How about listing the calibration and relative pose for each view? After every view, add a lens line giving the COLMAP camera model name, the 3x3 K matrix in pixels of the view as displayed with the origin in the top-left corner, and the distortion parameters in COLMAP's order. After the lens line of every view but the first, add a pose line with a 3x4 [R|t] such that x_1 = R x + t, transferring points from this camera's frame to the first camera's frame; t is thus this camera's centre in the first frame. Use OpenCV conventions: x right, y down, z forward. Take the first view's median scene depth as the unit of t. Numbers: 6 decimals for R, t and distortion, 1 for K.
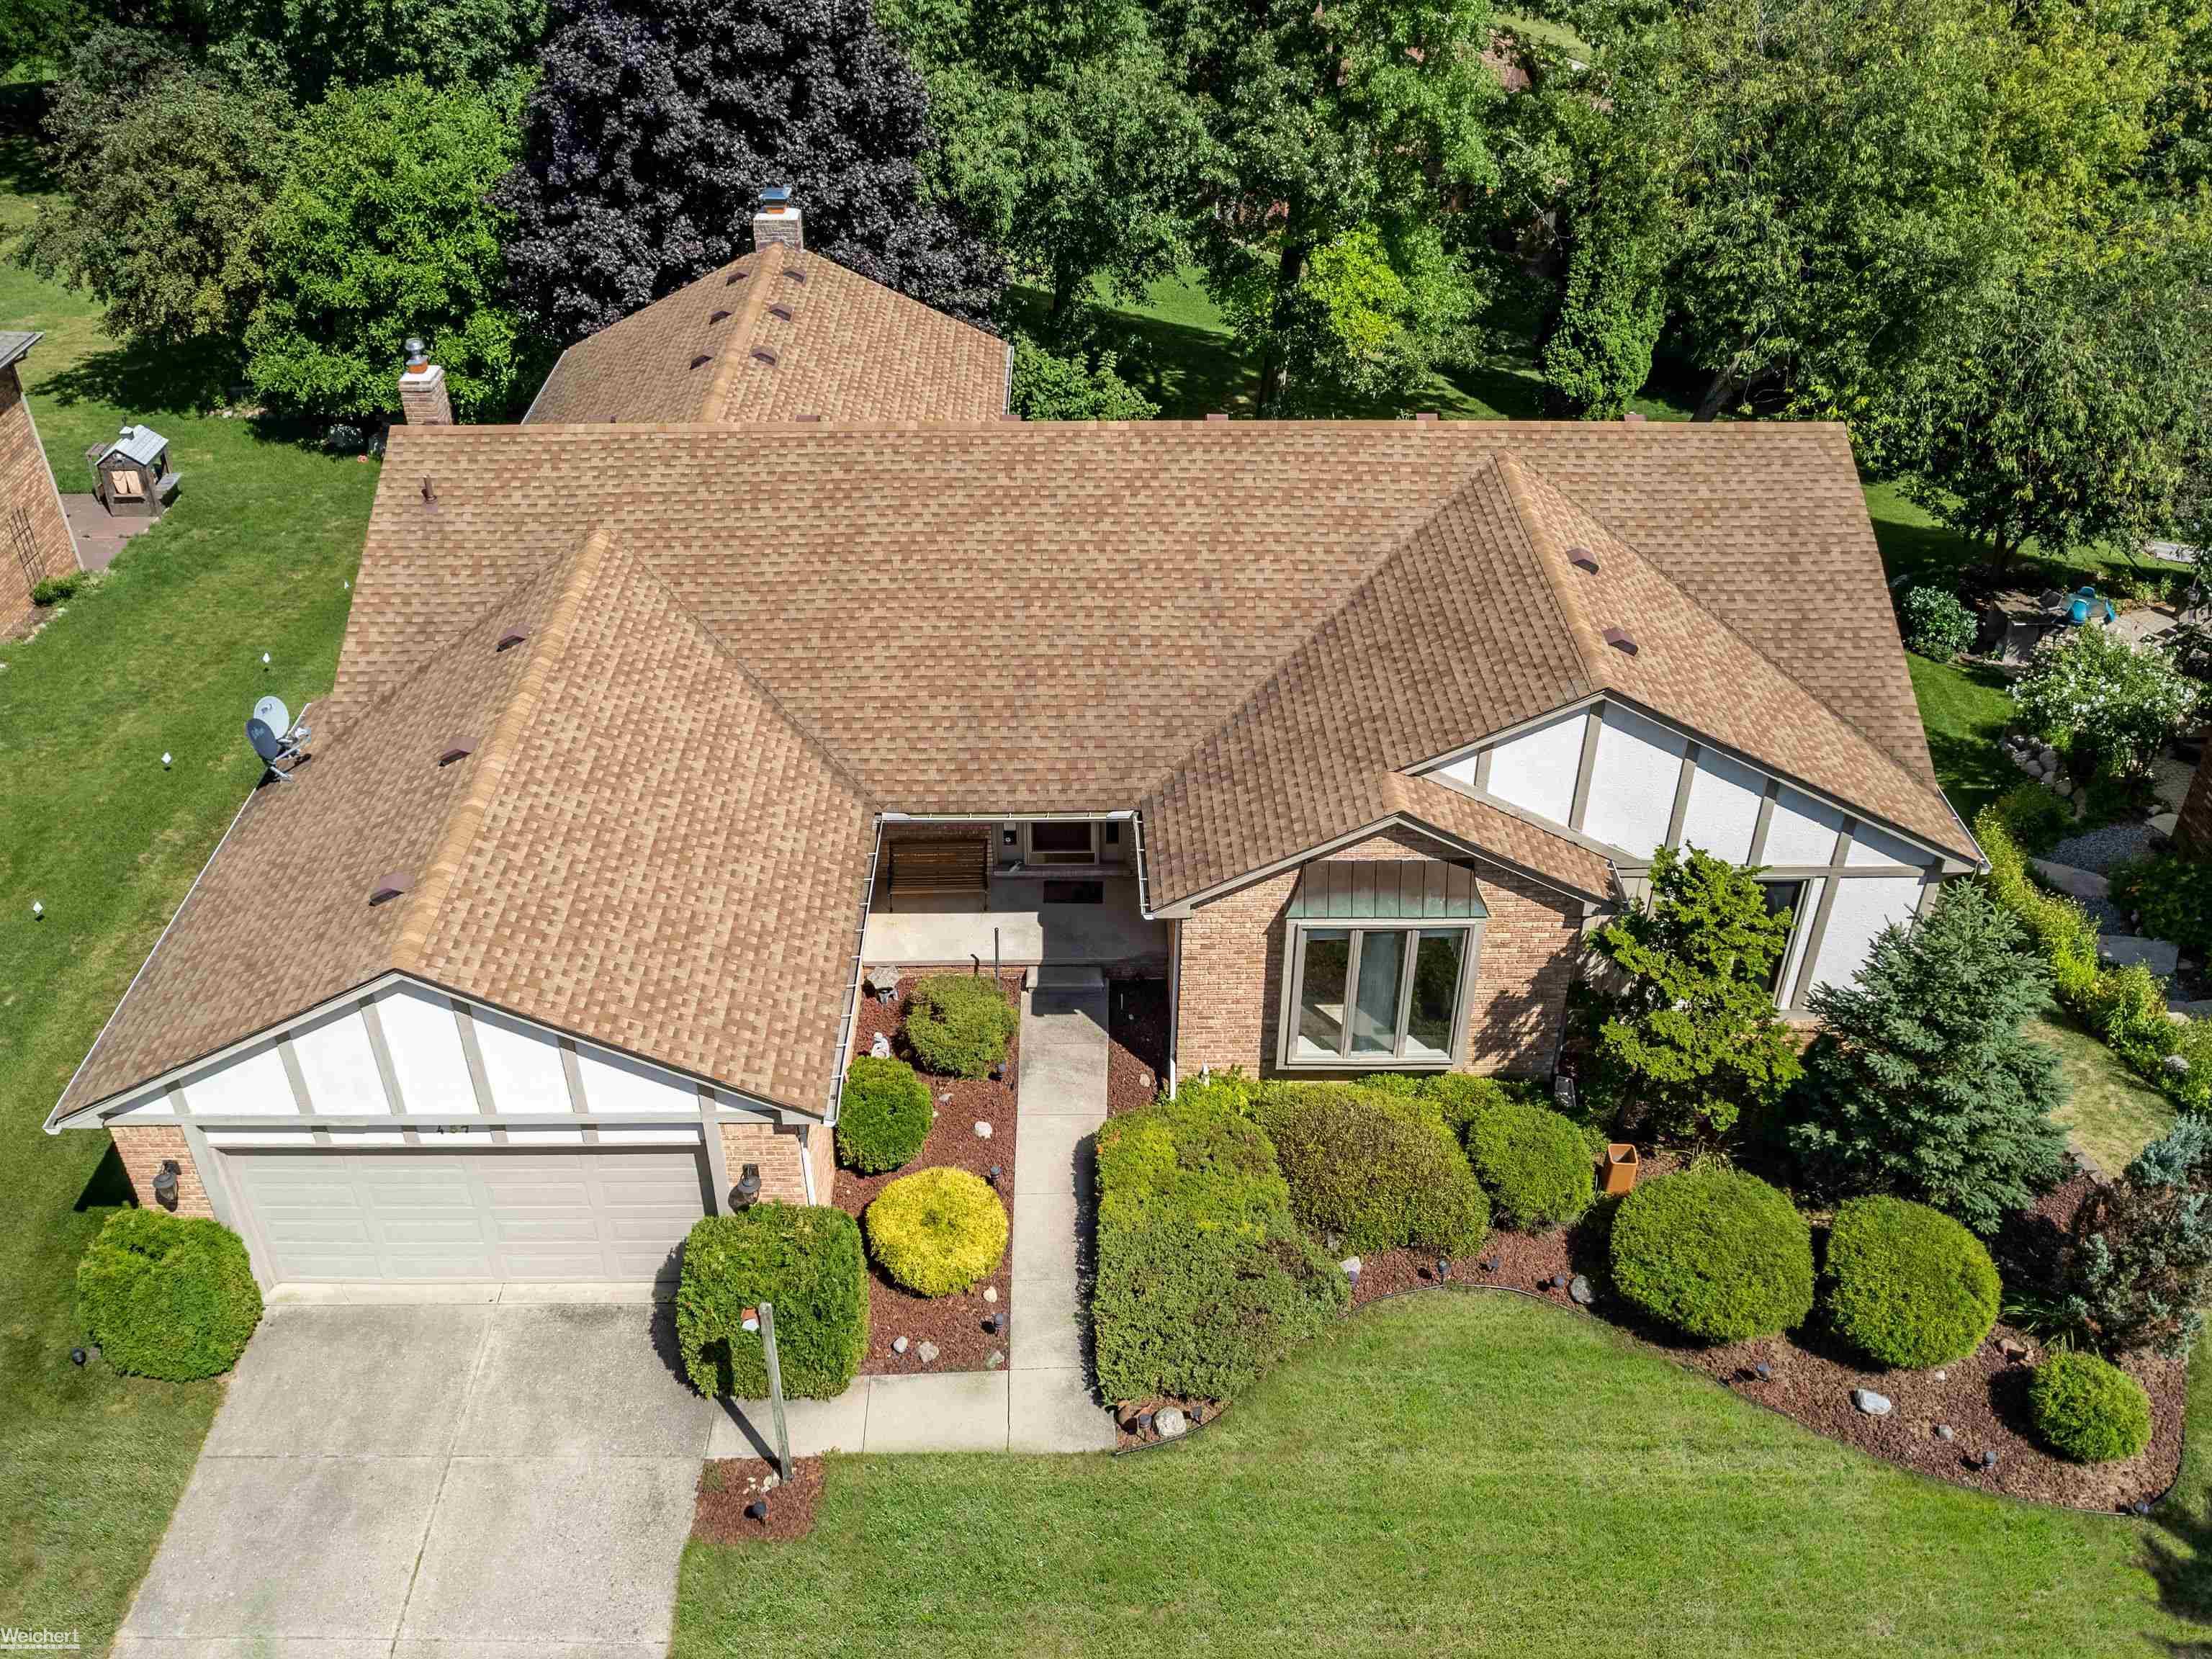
lens RADIAL K [[1902.3, 0, 1106.0], [0, 1902.3, 829.5], [0, 0, 1]] dist [-0.052989, 0.022369]
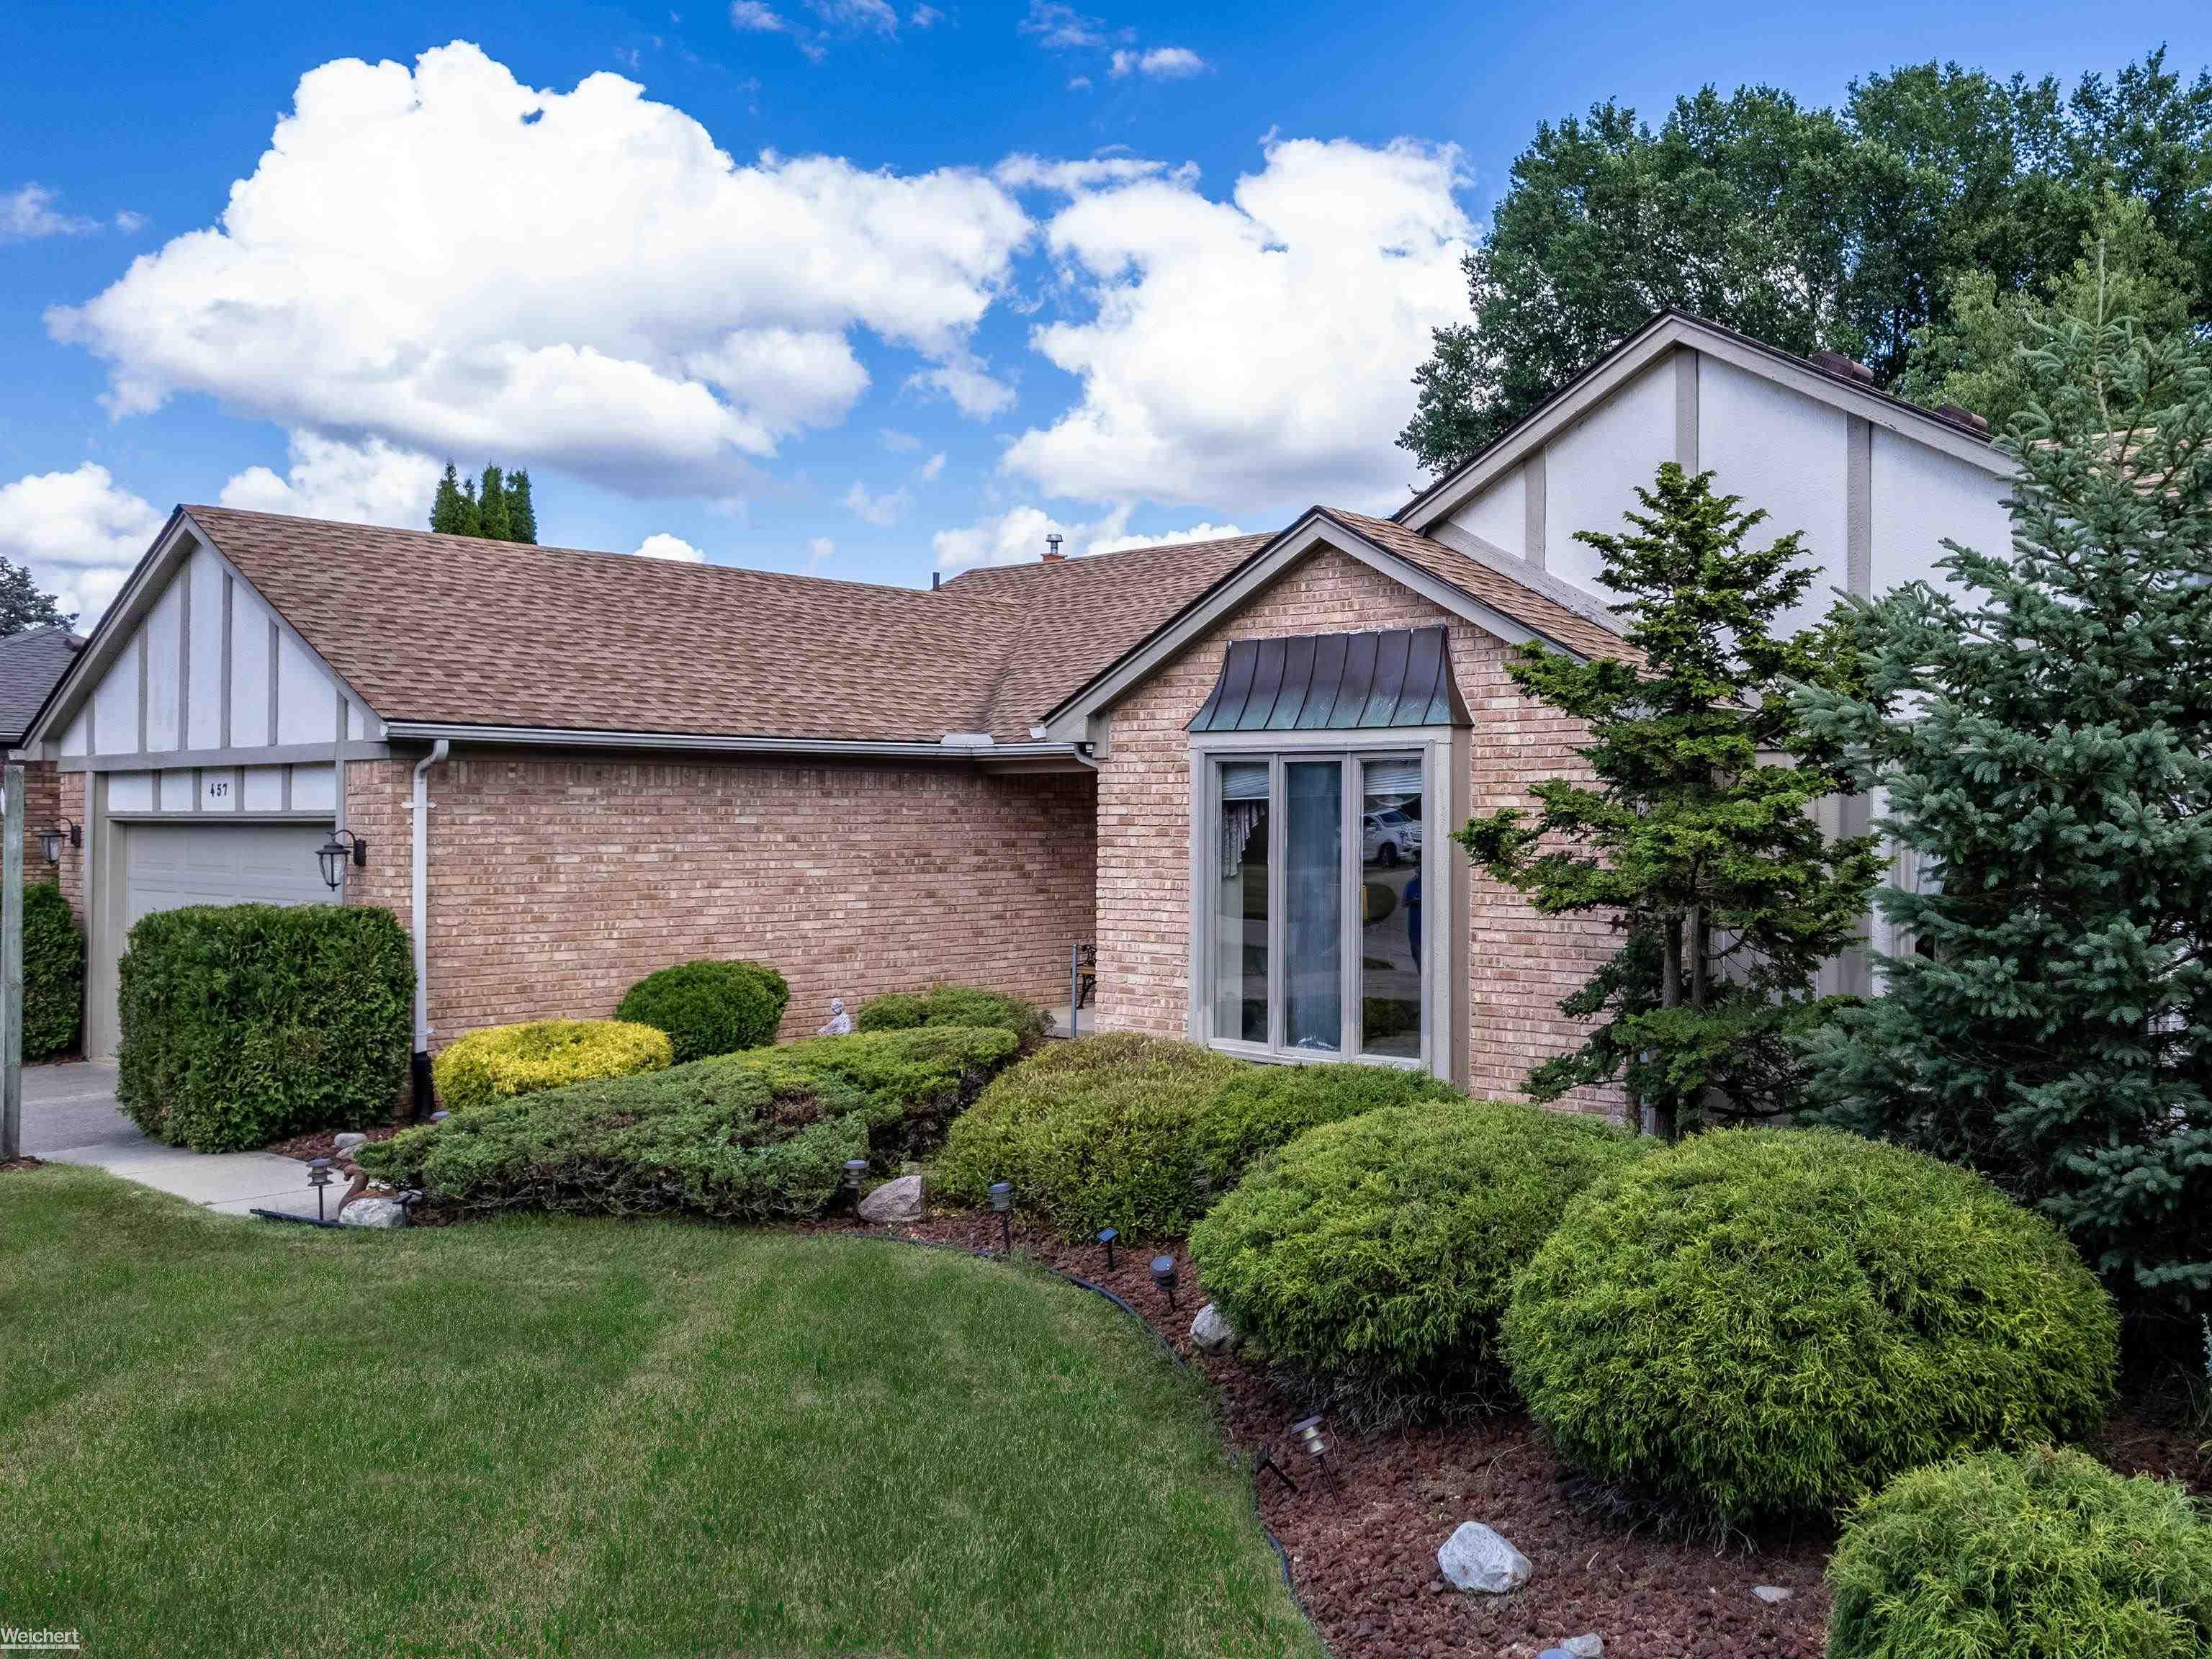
lens RADIAL K [[1941.1, 0, 1443.1], [0, 1941.1, 774.3], [0, 0, 1]] dist [-0.032815, 0.020466]
pose [[0.784528, -0.013867, -0.619938, 0.539086], [-0.356902, 0.807455, -0.469720, 0.316343], [0.507086, 0.589766, 0.628522, 0.646623]]
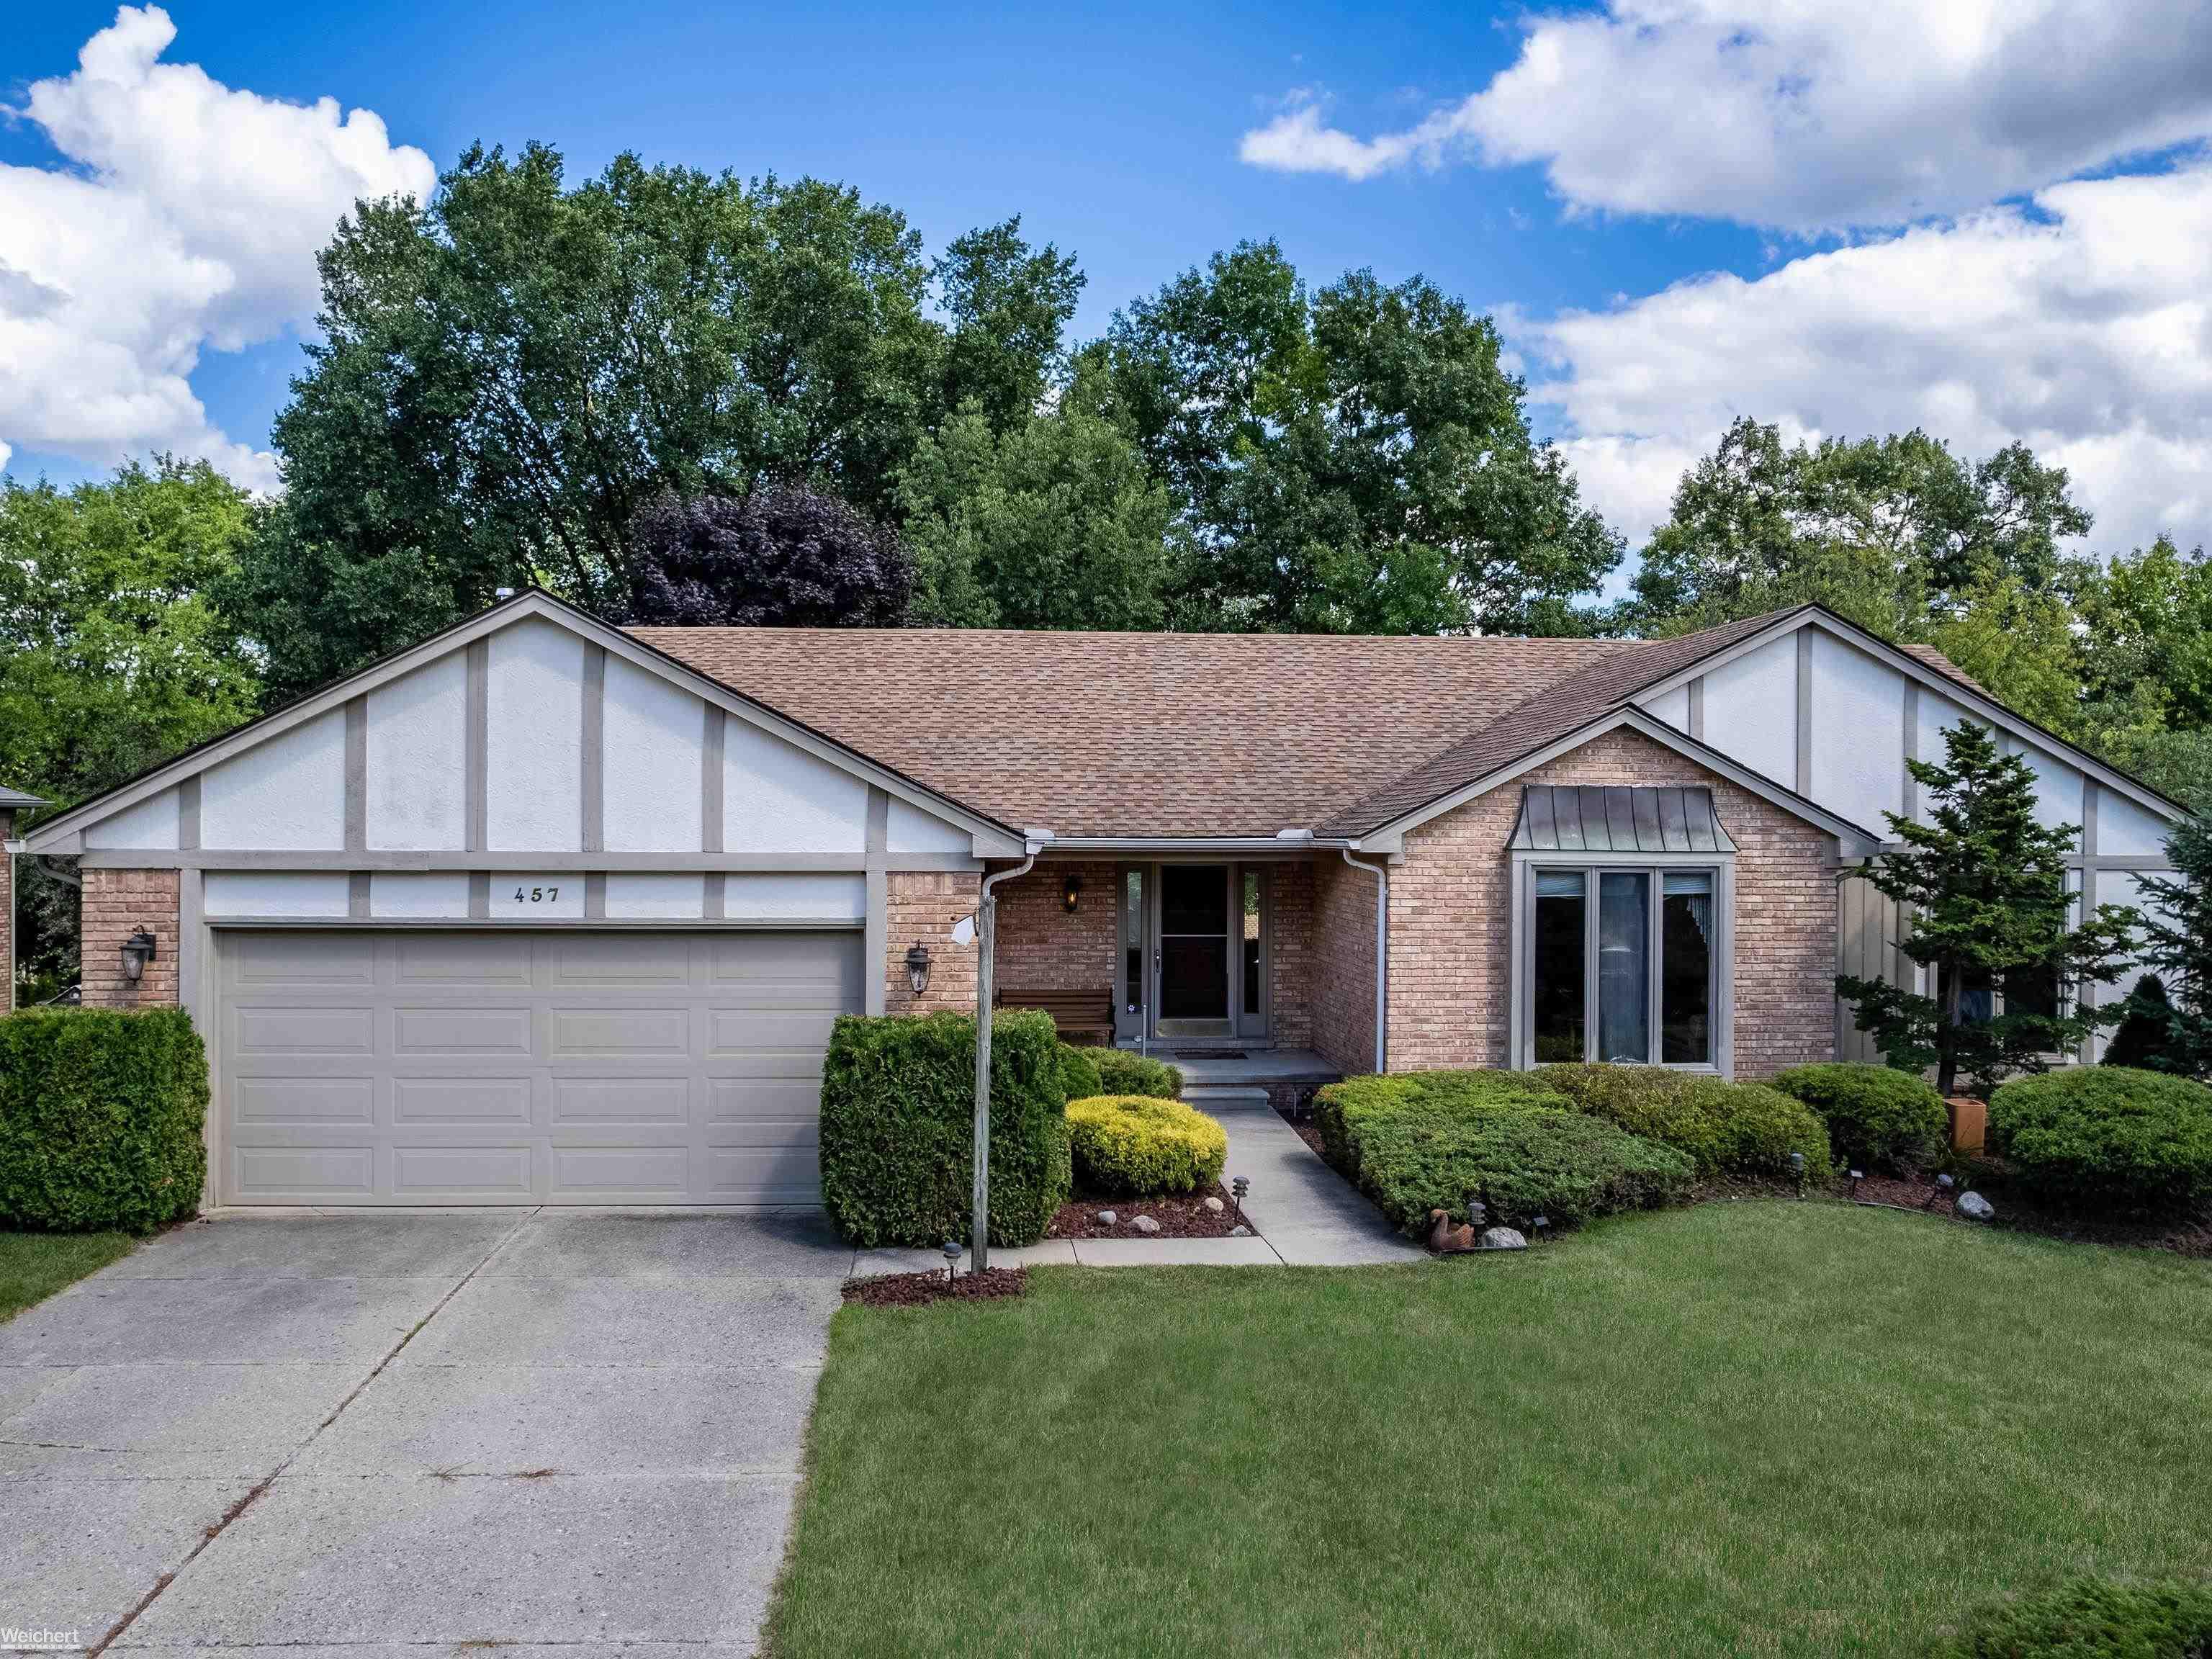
lens RADIAL K [[1899.0, 0, 1119.6], [0, 1899.0, 834.8], [0, 0, 1]] dist [-0.056991, 0.011173]
pose [[0.997289, 0.005399, 0.073383, -0.144170], [0.037384, 0.821819, -0.568521, 0.515663], [-0.063377, 0.569723, 0.819389, 0.296817]]
